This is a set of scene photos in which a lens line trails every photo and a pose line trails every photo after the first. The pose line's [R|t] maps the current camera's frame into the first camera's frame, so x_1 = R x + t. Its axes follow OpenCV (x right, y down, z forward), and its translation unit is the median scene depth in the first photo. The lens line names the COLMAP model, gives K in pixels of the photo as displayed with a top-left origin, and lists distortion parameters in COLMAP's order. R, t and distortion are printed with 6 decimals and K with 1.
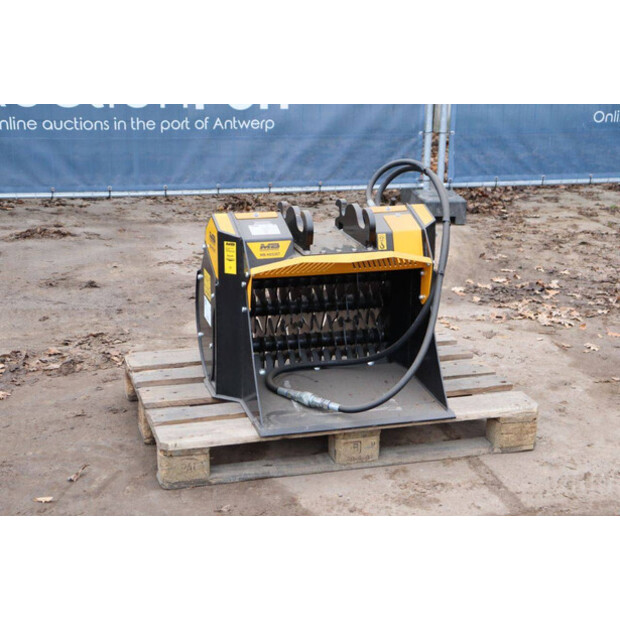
lens RADIAL K [[1207.1, 0, 310.4], [0, 1207.1, 319.0], [0, 0, 1]] dist [0.256562, 0.105055]
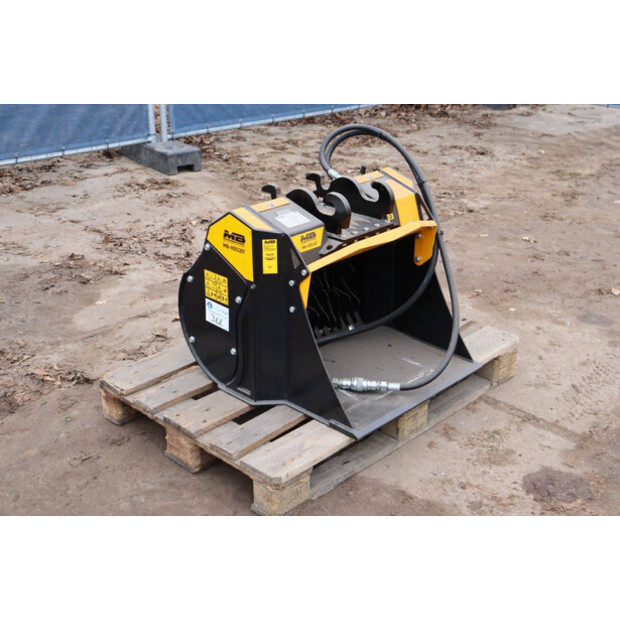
lens RADIAL K [[892.7, 0, 329.7], [0, 892.7, 309.8], [0, 0, 1]] dist [0.027255, 0.040548]
pose [[0.854403, -0.207880, 0.476215, -0.326889], [0.154230, 0.976641, 0.149615, -0.096490], [-0.496194, -0.054385, 0.866507, 0.362831]]
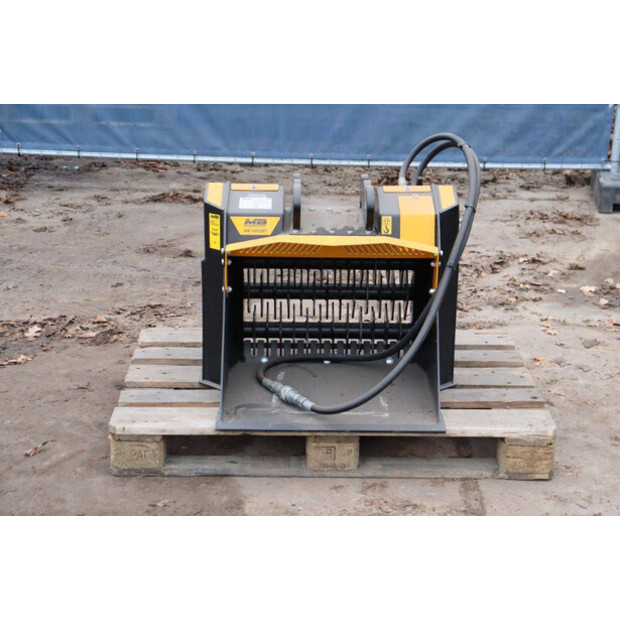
lens RADIAL K [[1294.7, 0, 310.0], [0, 1294.7, 310.0], [0, 0, 1]] dist [0.308698, 0.198820]
pose [[0.962968, 0.082736, -0.256608, 0.238700], [-0.081067, 0.996562, 0.017093, -0.013074], [0.257140, 0.004343, 0.966364, 0.064939]]
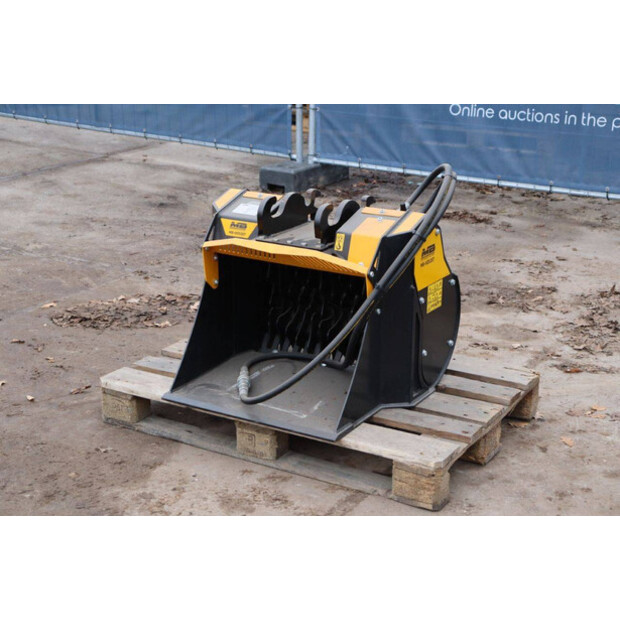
lens RADIAL K [[1176.6, 0, 291.1], [0, 1176.6, 309.7], [0, 0, 1]] dist [0.245756, 0.225572]
pose [[0.665239, 0.211374, -0.716086, 0.661185], [-0.212391, 0.973040, 0.089911, -0.082201], [0.715784, 0.092278, 0.692198, 0.321570]]
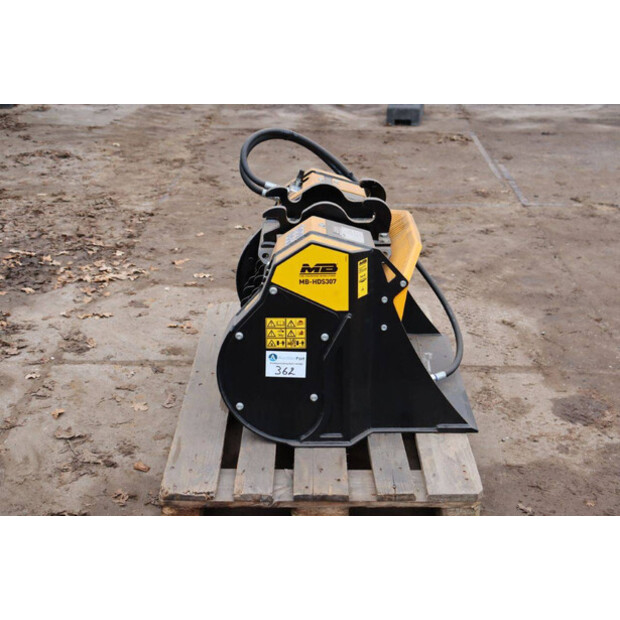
lens RADIAL K [[933.6, 0, 310.0], [0, 933.6, 310.0], [0, 0, 1]] dist [0.104079, 0.116828]
pose [[0.264074, -0.395690, 0.879599, -0.593555], [0.290030, 0.902341, 0.318847, -0.225110], [-0.919863, 0.170911, 0.353047, 0.746268]]
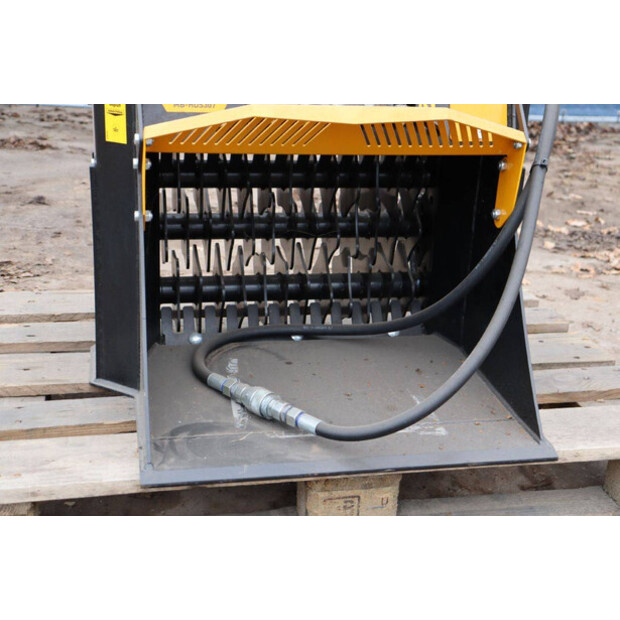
lens RADIAL K [[933.6, 0, 310.0], [0, 933.6, 310.0], [0, 0, 1]] dist [0.104079, 0.116828]
pose [[0.996932, 0.054326, -0.056347, 0.035656], [-0.052138, 0.997854, 0.039598, 0.010678], [0.058377, -0.036539, 0.997626, 0.569370]]
